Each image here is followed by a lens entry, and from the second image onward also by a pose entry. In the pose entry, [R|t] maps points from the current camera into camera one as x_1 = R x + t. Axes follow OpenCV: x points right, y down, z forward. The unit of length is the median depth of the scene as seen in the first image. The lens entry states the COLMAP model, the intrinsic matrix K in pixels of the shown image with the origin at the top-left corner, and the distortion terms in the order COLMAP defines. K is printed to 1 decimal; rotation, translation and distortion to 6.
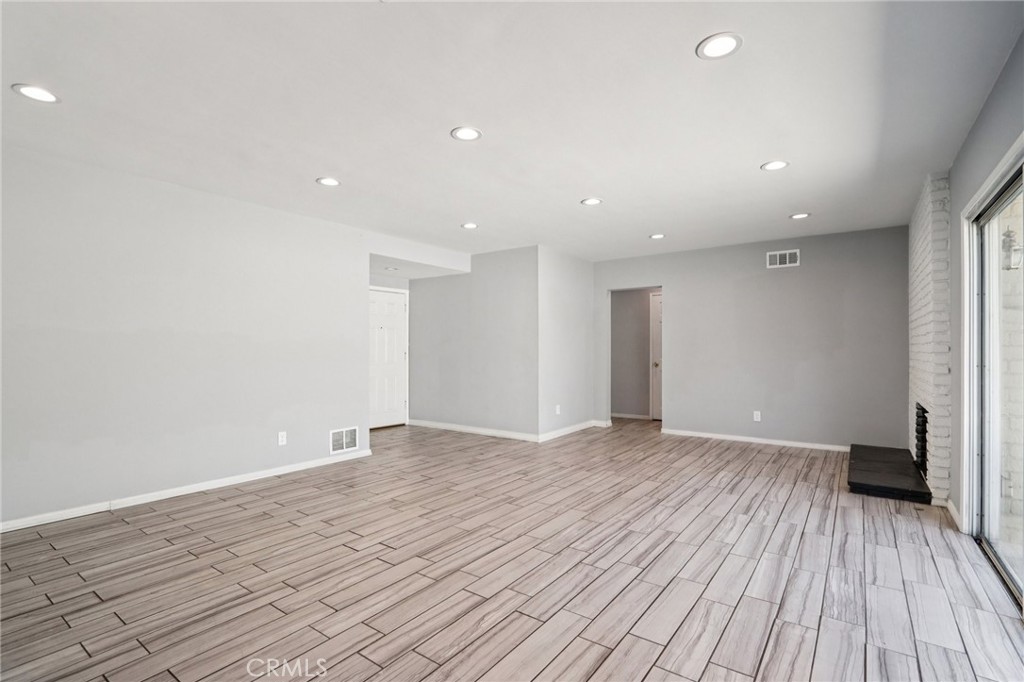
lens RADIAL K [[481.3, 0, 513.6], [0, 481.3, 341.7], [0, 0, 1]] dist [-0.016835, 0.003697]
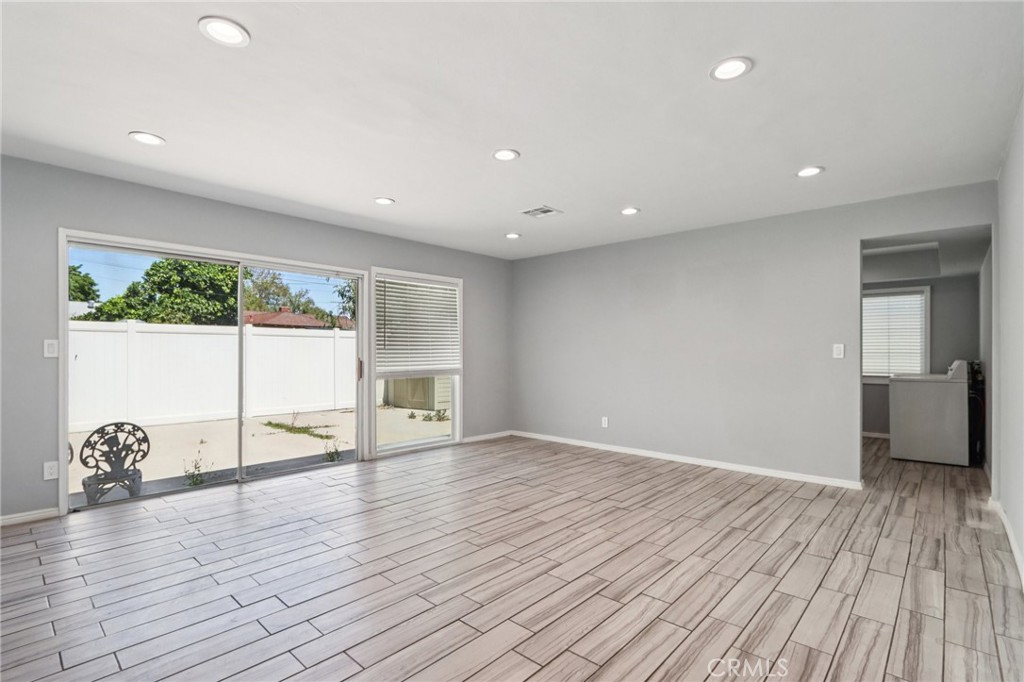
lens RADIAL K [[481.3, 0, 506.4], [0, 481.3, 348.1], [0, 0, 1]] dist [-0.016835, 0.003697]
pose [[-0.992199, 0.002779, 0.124631, -0.183134], [-0.000059, 0.999741, -0.022763, 0.023942], [-0.124662, -0.022593, -0.991942, 1.599794]]
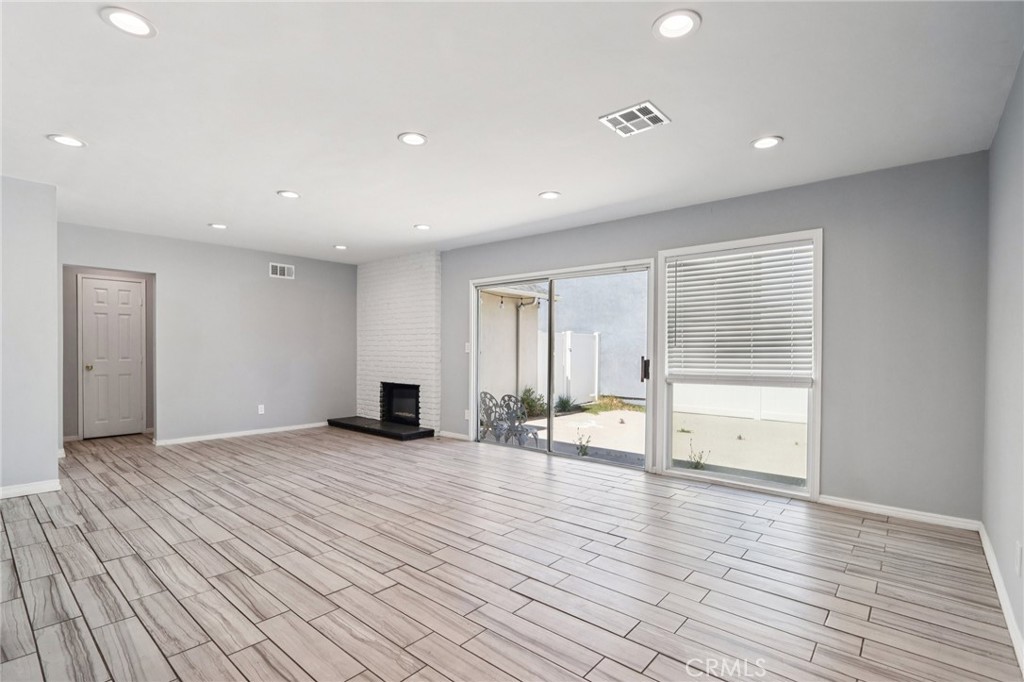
lens RADIAL K [[481.3, 0, 510.1], [0, 481.3, 349.8], [0, 0, 1]] dist [-0.016835, 0.003697]
pose [[0.082321, 0.001917, 0.996604, -0.854544], [-0.020580, 0.999788, -0.000223, 0.011166], [-0.996393, -0.020492, 0.082343, 0.542273]]
